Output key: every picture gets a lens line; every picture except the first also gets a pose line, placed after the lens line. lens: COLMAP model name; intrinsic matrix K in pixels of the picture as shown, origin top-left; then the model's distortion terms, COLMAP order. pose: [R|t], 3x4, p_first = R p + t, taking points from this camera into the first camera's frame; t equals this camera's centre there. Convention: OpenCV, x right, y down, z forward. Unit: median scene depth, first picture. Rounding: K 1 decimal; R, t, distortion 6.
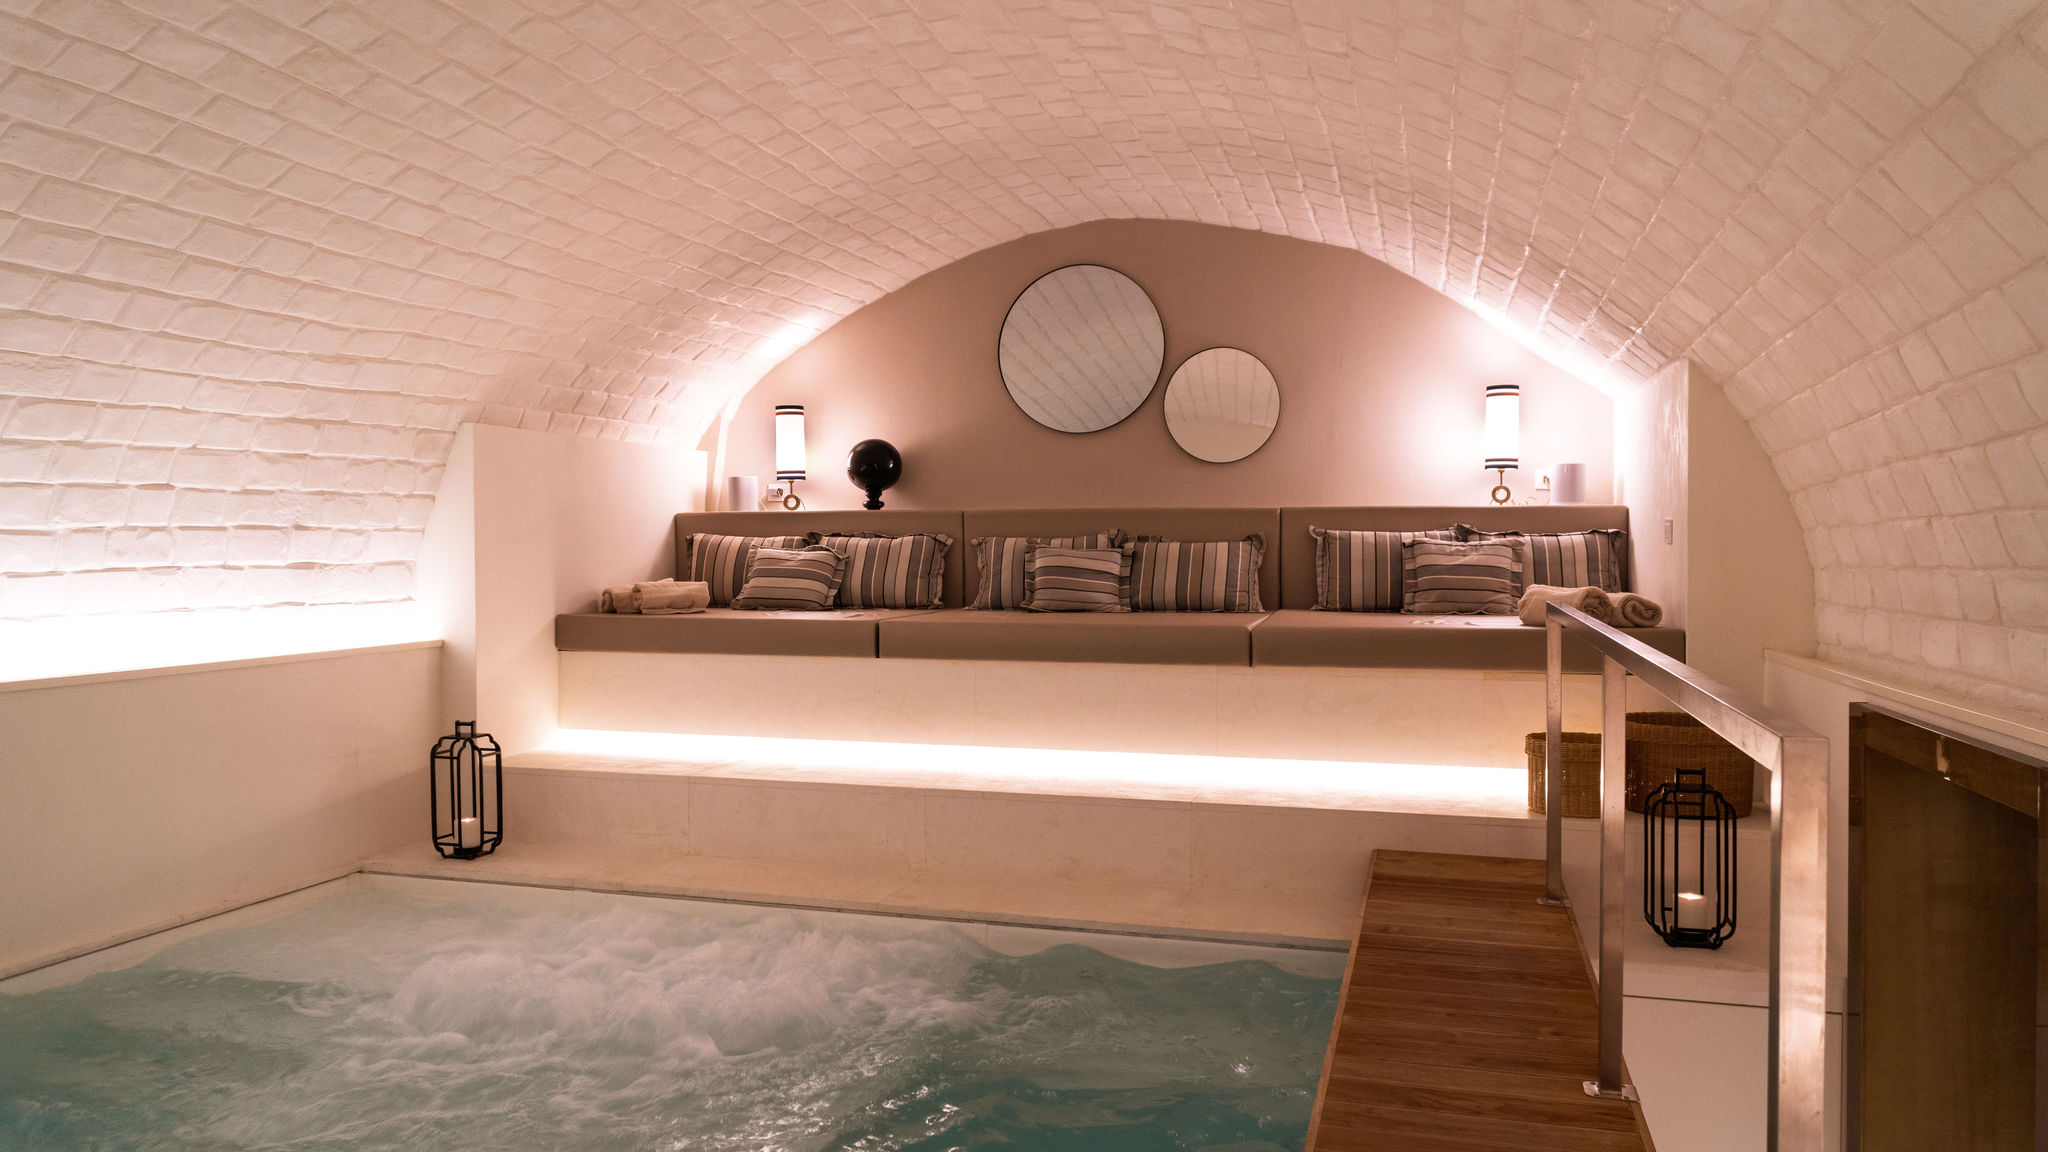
lens RADIAL K [[1387.2, 0, 1024.0], [0, 1387.2, 576.0], [0, 0, 1]] dist [-0.026759, 0.022474]
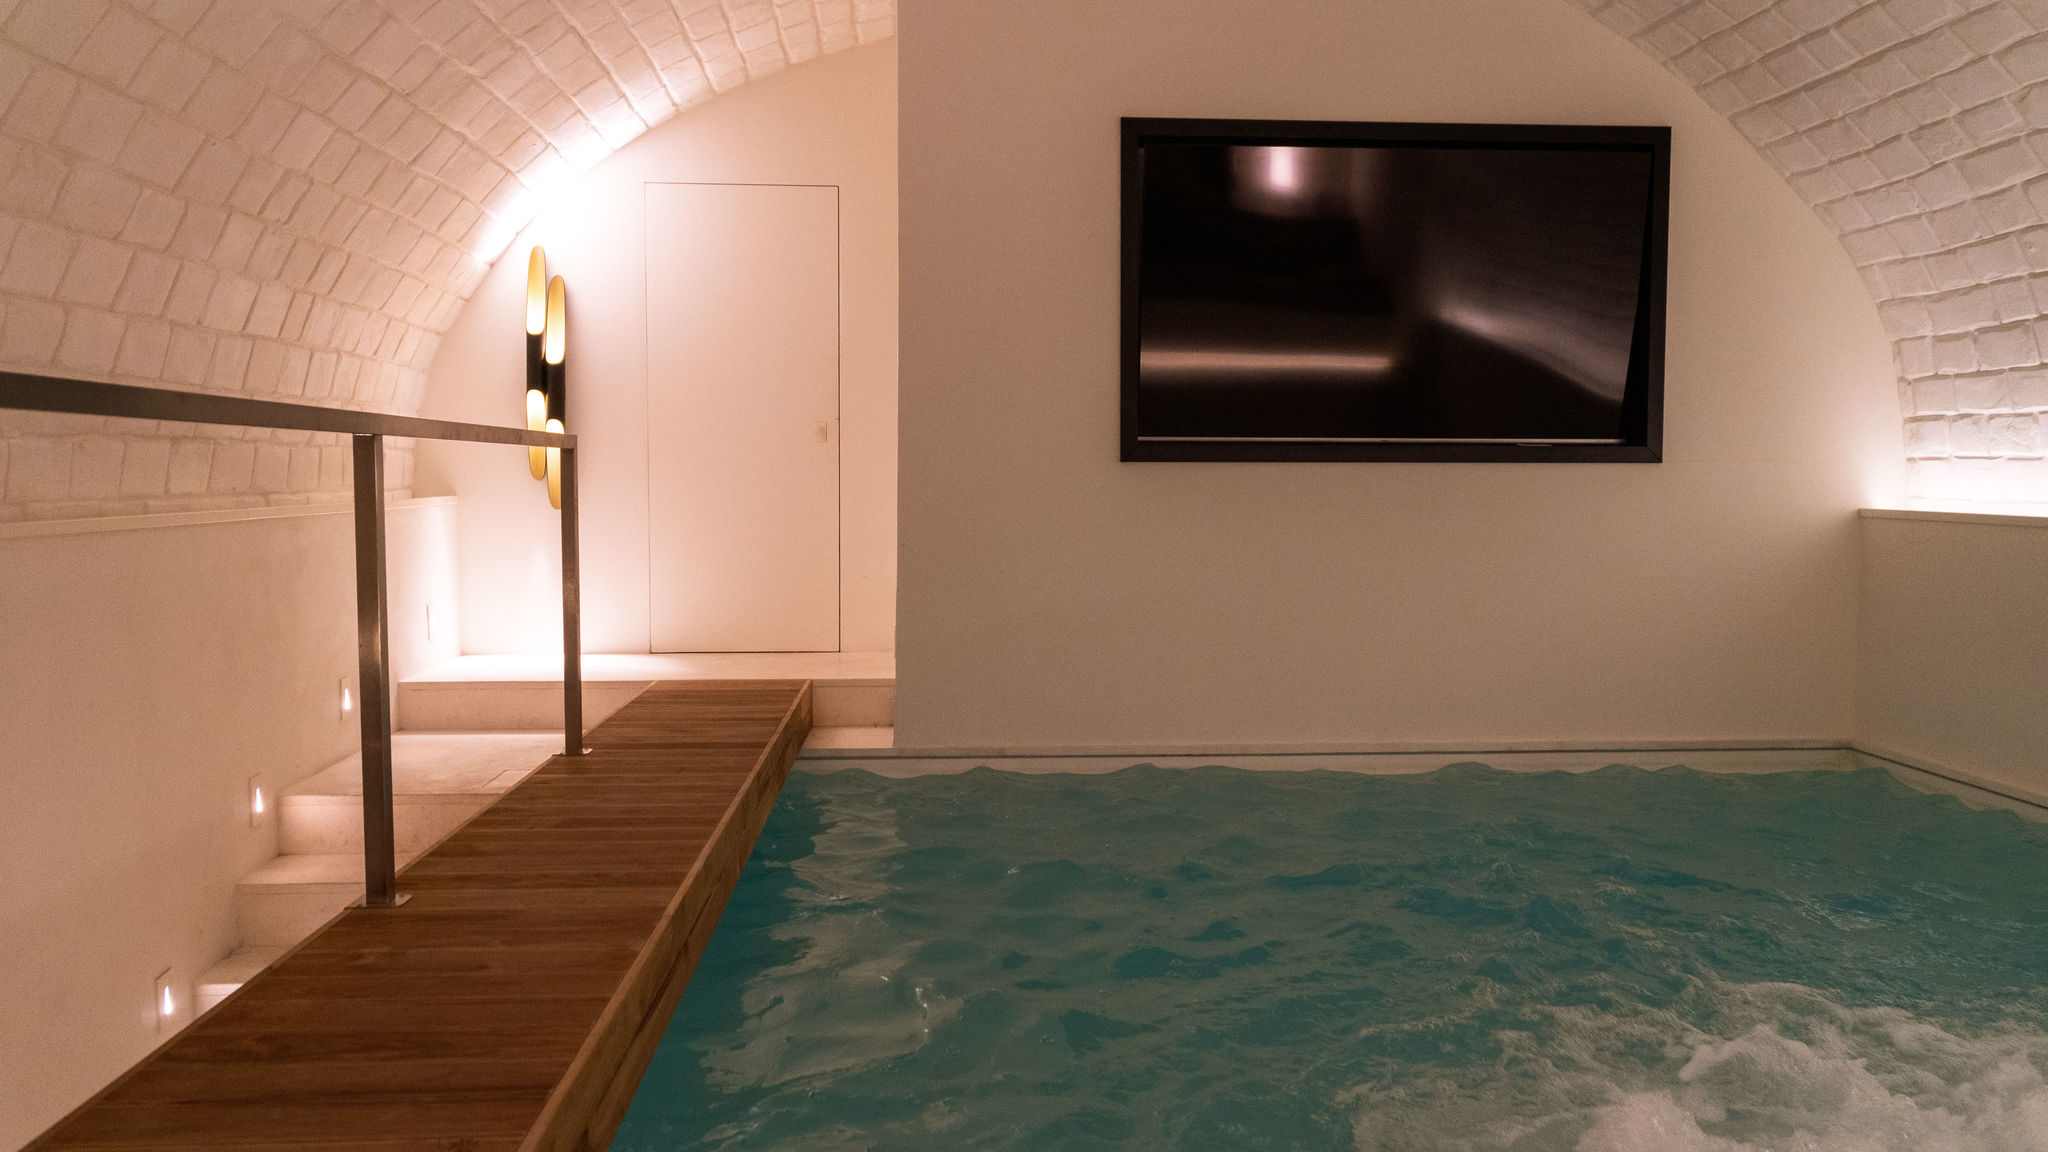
lens RADIAL K [[1487.4, 0, 1024.0], [0, 1487.4, 576.0], [0, 0, 1]] dist [-0.019746, 0.034467]
pose [[-0.936511, 0.022303, -0.349929, 0.174393], [-0.009451, 0.996007, 0.088774, 0.026707], [0.350512, 0.086445, -0.932560, 1.001441]]
